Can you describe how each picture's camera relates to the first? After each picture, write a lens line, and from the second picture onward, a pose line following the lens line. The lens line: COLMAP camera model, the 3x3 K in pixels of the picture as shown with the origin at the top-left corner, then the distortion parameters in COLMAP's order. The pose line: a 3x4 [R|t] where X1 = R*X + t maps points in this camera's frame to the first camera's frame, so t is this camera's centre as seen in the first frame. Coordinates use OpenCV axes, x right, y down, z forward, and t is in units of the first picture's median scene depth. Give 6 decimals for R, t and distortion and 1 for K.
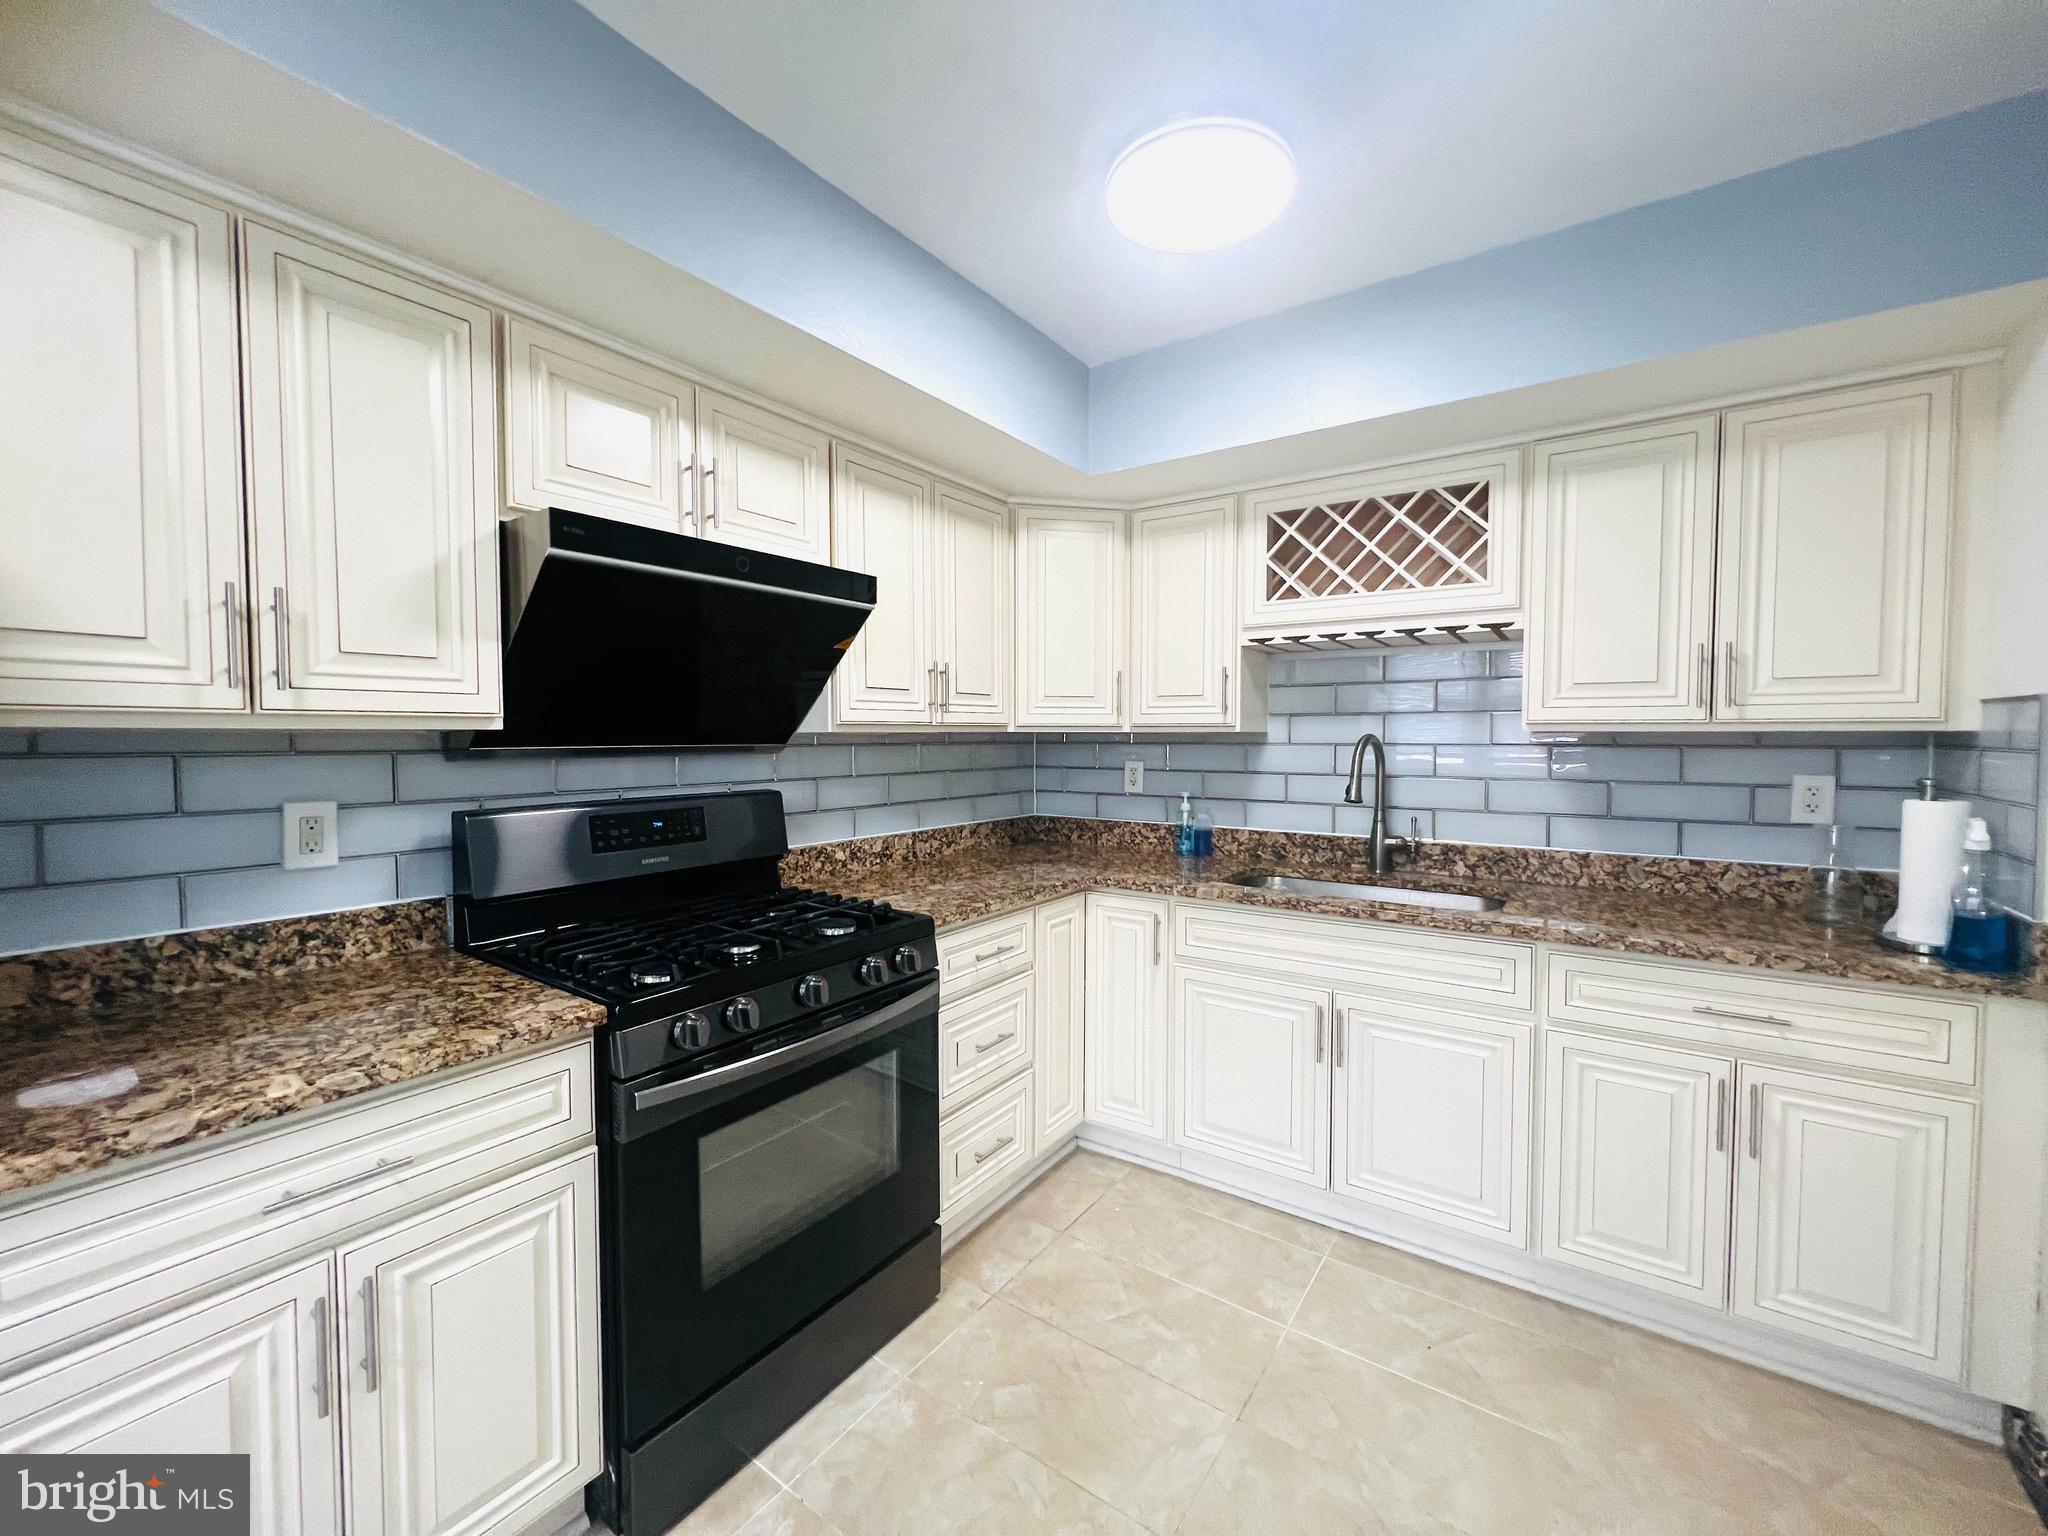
lens RADIAL K [[825.7, 0, 1023.2], [0, 825.7, 765.1], [0, 0, 1]] dist [-0.001844, 0.000245]
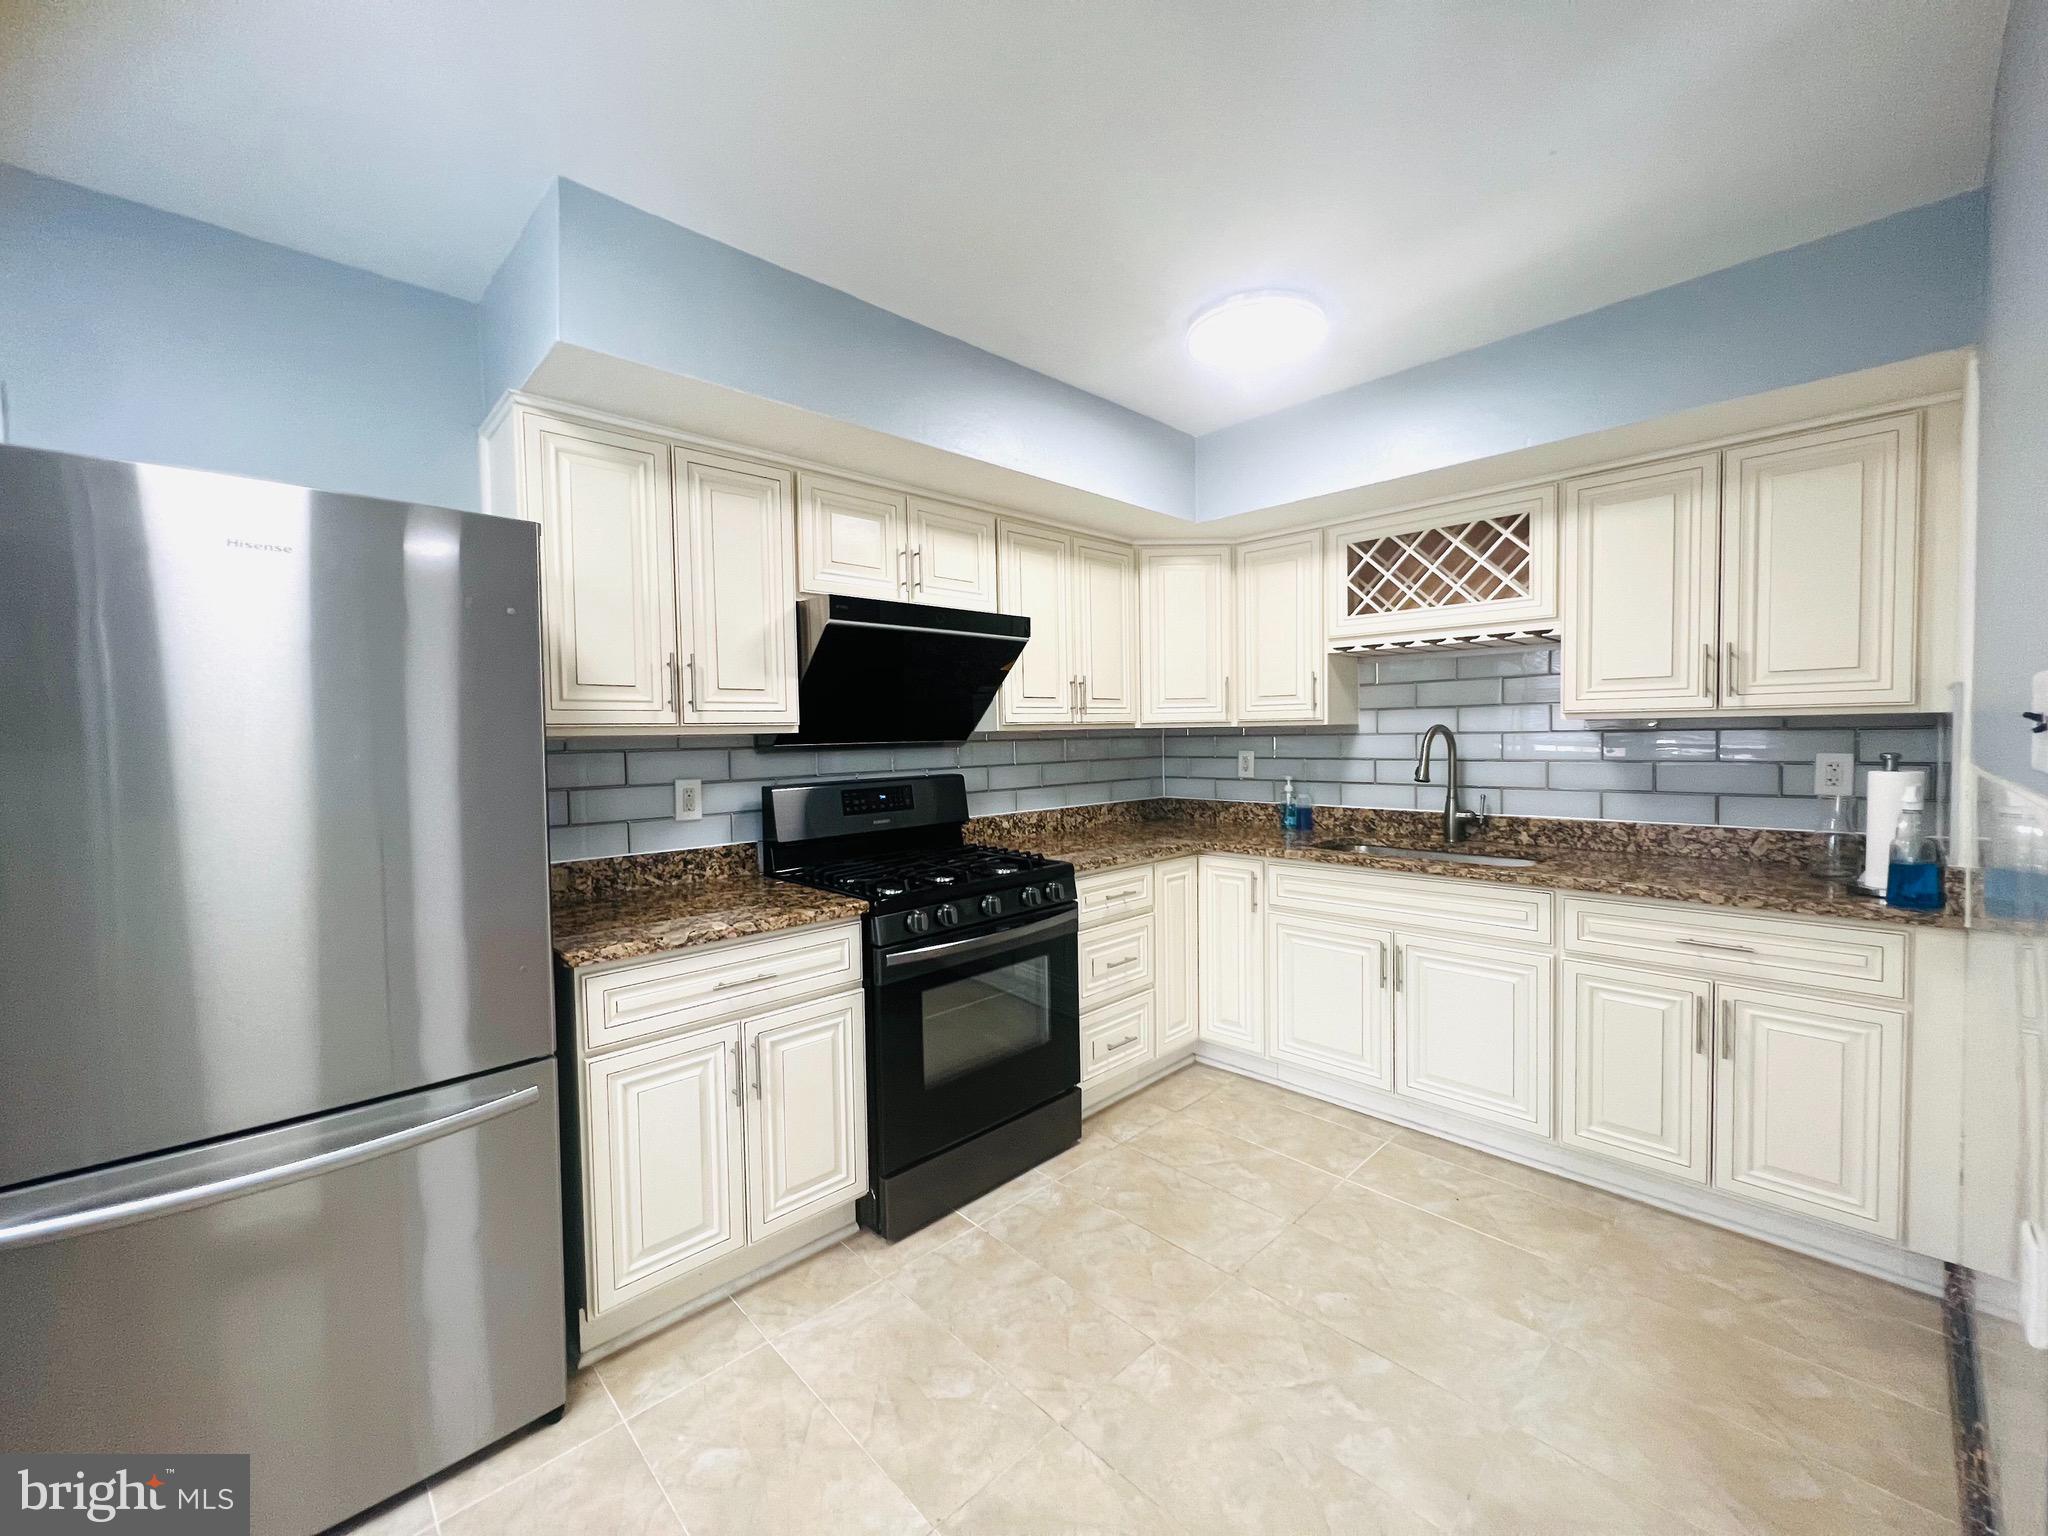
lens RADIAL K [[824.2, 0, 1022.0], [0, 824.2, 764.6], [0, 0, 1]] dist [0.000801, 0.000121]
pose [[0.981610, -0.009960, -0.190636, 0.075109], [0.010607, 0.999941, 0.002374, 0.015468], [0.190601, -0.004352, 0.981658, -0.388066]]
